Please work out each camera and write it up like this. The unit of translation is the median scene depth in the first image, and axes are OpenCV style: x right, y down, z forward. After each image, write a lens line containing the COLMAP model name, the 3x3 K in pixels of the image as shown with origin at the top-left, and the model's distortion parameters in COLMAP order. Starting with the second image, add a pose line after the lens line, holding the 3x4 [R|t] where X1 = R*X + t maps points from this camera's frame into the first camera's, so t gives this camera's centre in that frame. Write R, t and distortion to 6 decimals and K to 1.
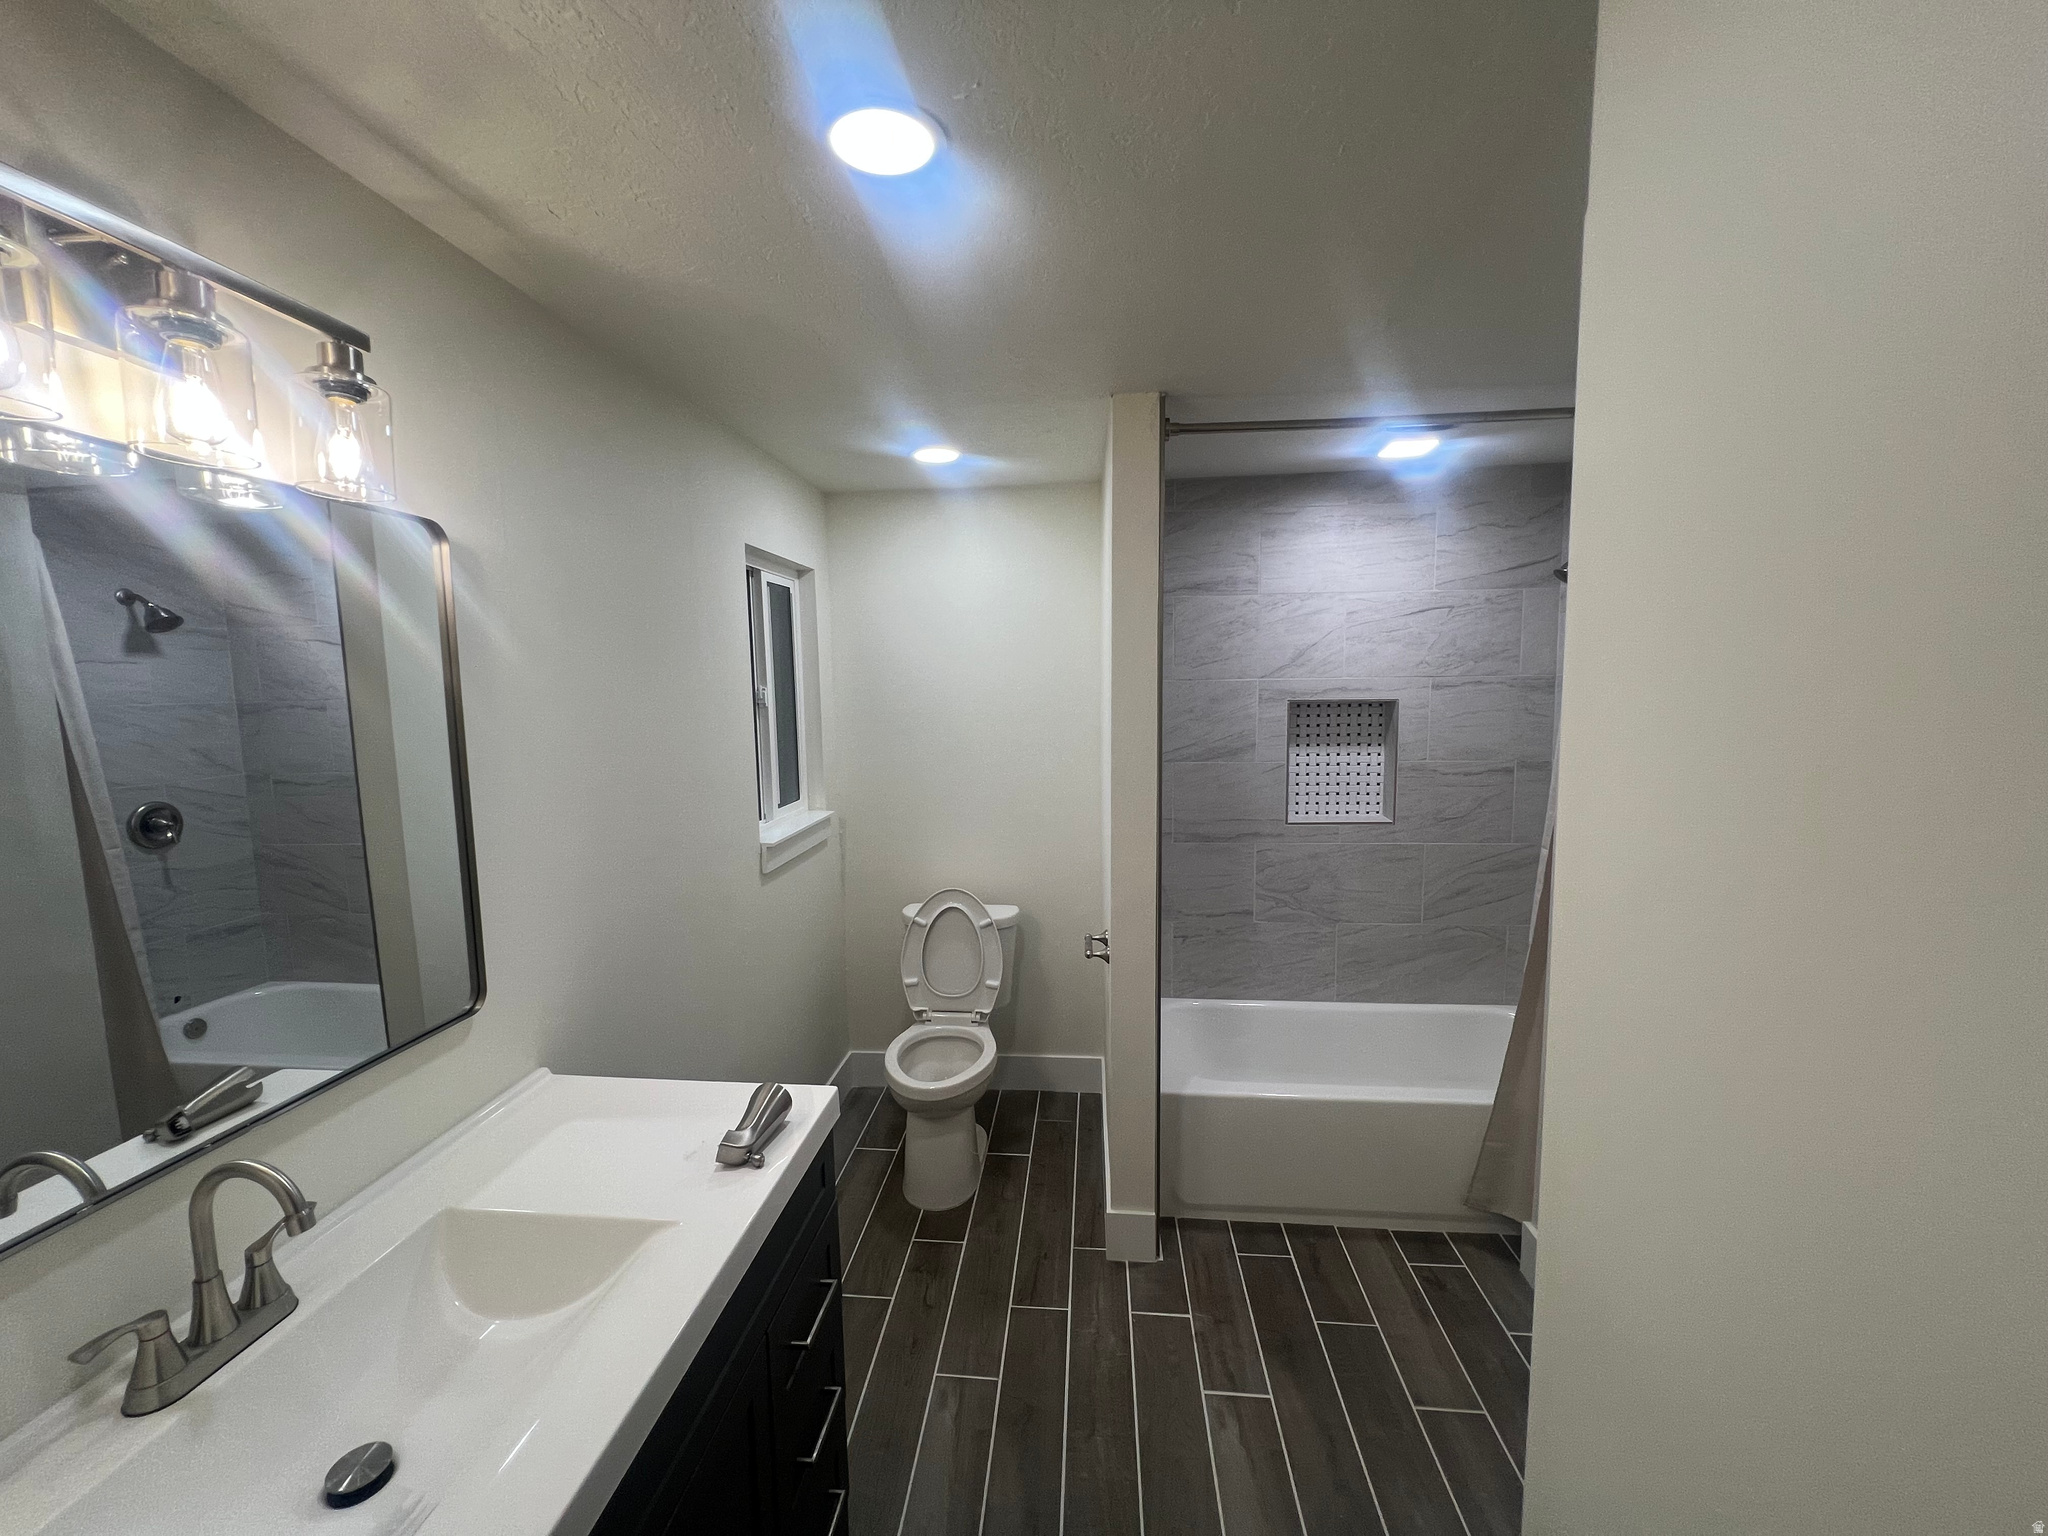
lens RADIAL K [[821.8, 0, 1019.1], [0, 821.8, 765.3], [0, 0, 1]] dist [-0.001557, -0.000039]
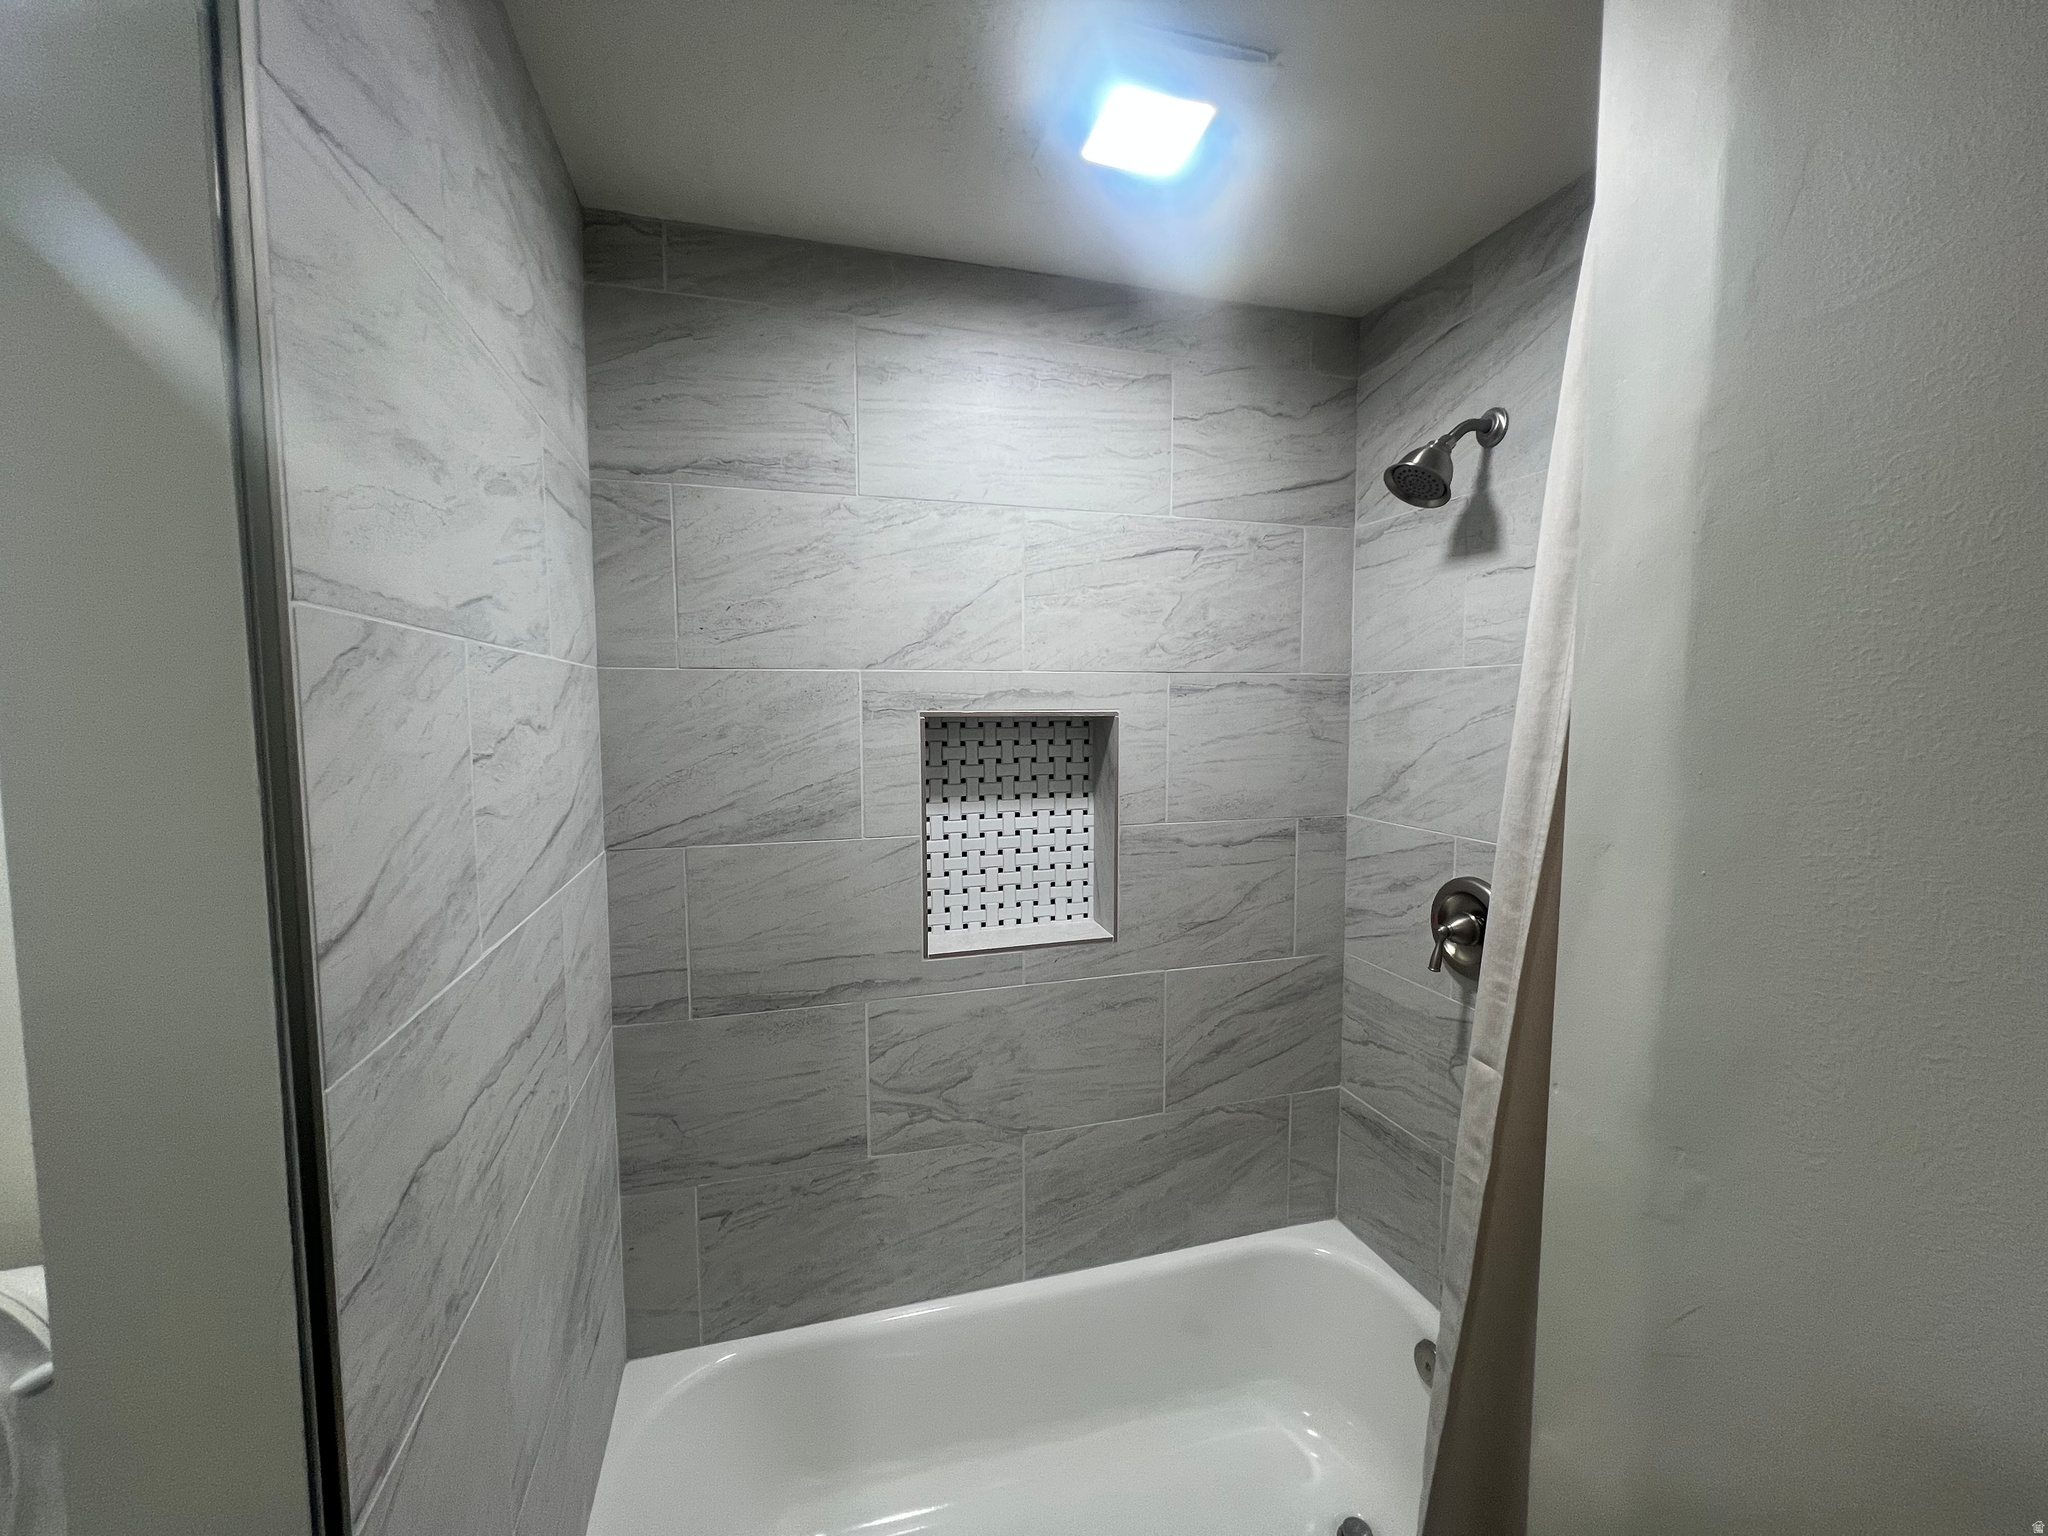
lens RADIAL K [[821.8, 0, 1021.5], [0, 821.8, 767.7], [0, 0, 1]] dist [-0.001557, -0.000039]
pose [[0.929388, -0.016345, 0.368743, 0.195107], [0.027301, 0.999327, -0.024514, -0.031456], [-0.368094, 0.032850, 0.929208, 0.503200]]
